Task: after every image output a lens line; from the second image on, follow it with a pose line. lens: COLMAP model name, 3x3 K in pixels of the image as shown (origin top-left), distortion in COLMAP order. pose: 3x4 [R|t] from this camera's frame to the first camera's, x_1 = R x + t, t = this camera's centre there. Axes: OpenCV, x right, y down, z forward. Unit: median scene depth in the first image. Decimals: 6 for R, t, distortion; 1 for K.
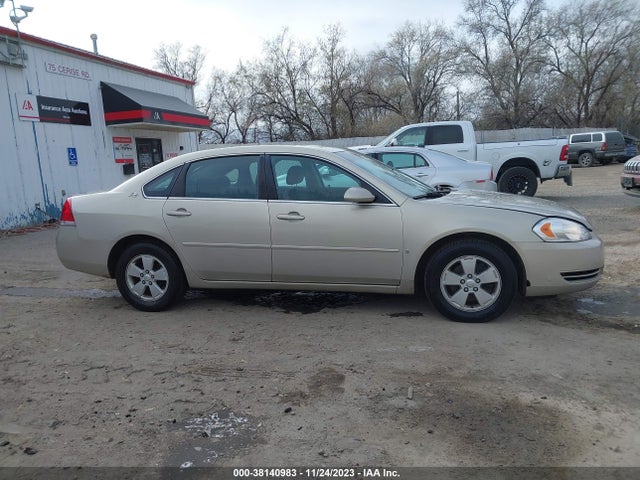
lens RADIAL K [[472.6, 0, 318.7], [0, 472.6, 253.4], [0, 0, 1]] dist [0.050256, -0.058684]
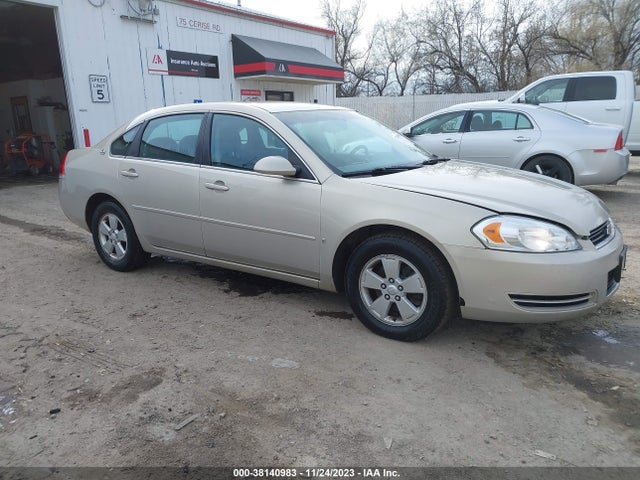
lens RADIAL K [[484.5, 0, 320.0], [0, 484.5, 240.0], [0, 0, 1]] dist [0.071187, -0.107750]
pose [[0.940812, 0.105553, -0.322073, 0.127954], [-0.085936, 0.993506, 0.074574, -0.018780], [0.327853, -0.042483, 0.943773, 0.060985]]
